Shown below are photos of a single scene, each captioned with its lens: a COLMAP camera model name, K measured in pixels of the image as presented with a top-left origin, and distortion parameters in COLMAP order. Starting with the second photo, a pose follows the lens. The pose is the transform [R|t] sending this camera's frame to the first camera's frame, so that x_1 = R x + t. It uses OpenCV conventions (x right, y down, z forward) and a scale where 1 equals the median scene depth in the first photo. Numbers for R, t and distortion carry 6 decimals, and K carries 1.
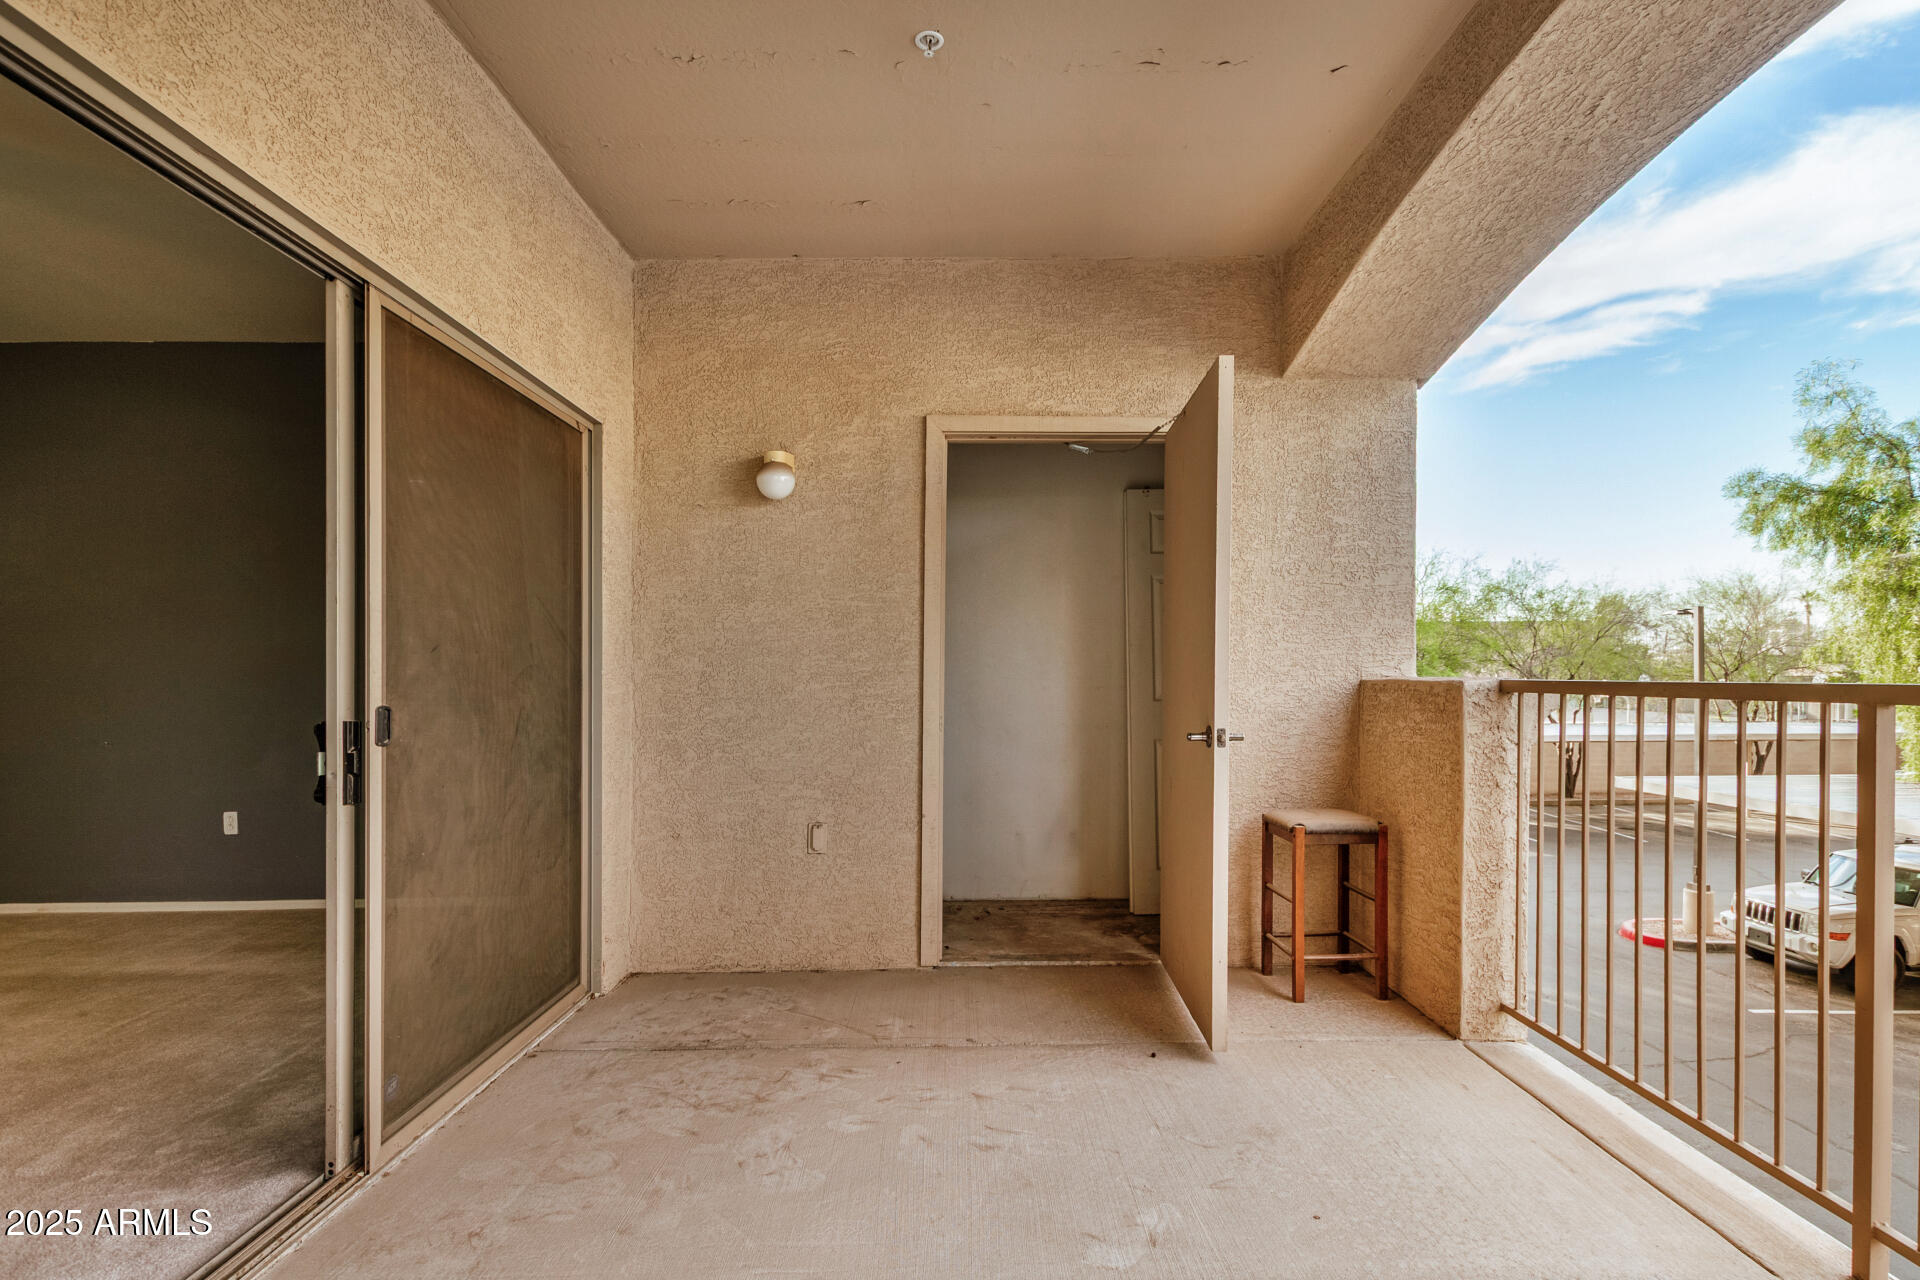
lens RADIAL K [[926.7, 0, 973.9], [0, 926.7, 675.7], [0, 0, 1]] dist [0.001696, 0.000115]
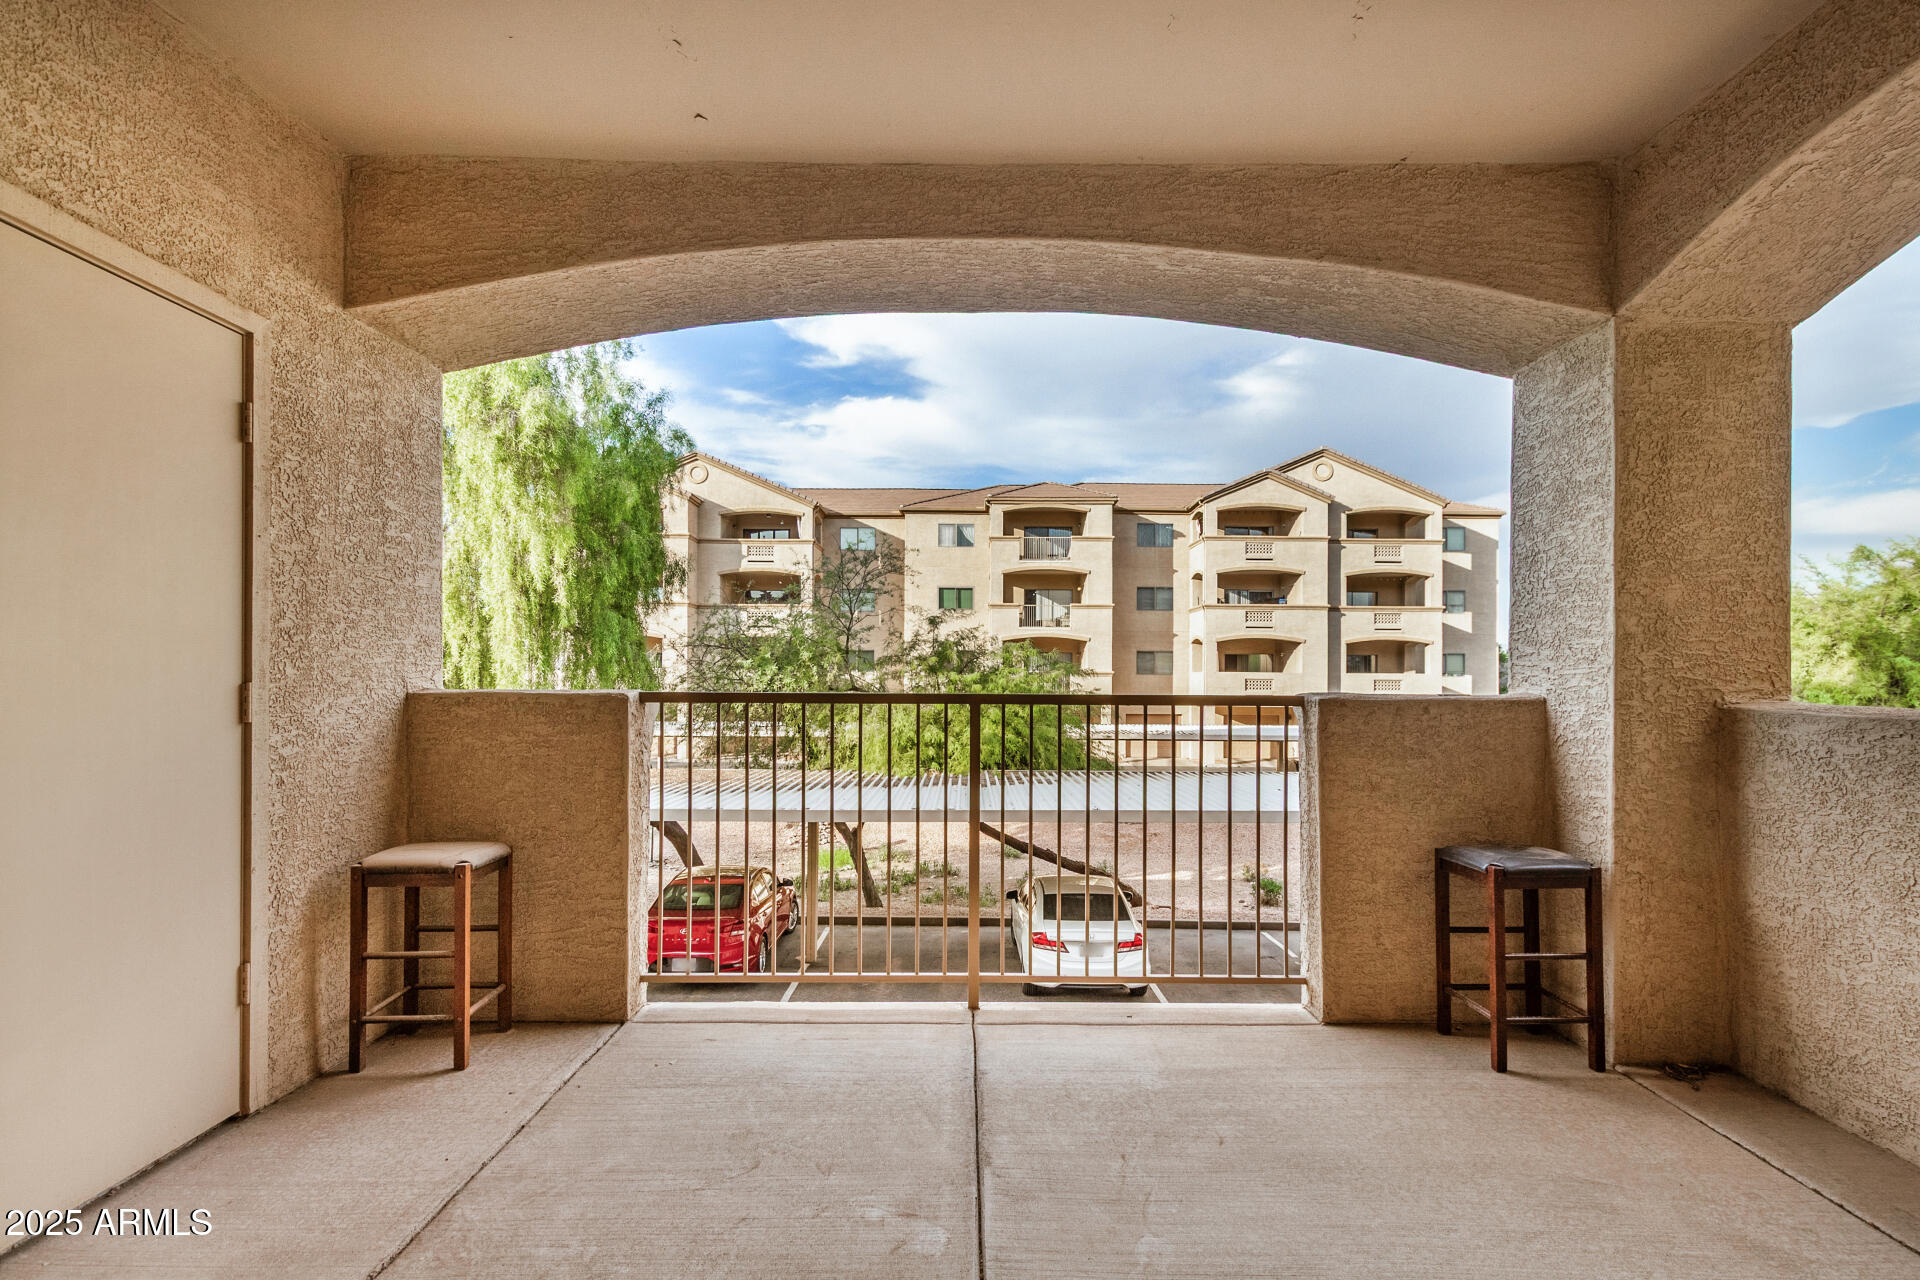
lens RADIAL K [[926.7, 0, 973.9], [0, 926.7, 675.7], [0, 0, 1]] dist [0.001696, 0.000115]
pose [[0.004975, 0.004957, 0.999975, -0.449757], [0.000018, 0.999988, -0.004957, -0.007286], [-0.999988, 0.000043, 0.004975, 0.463183]]
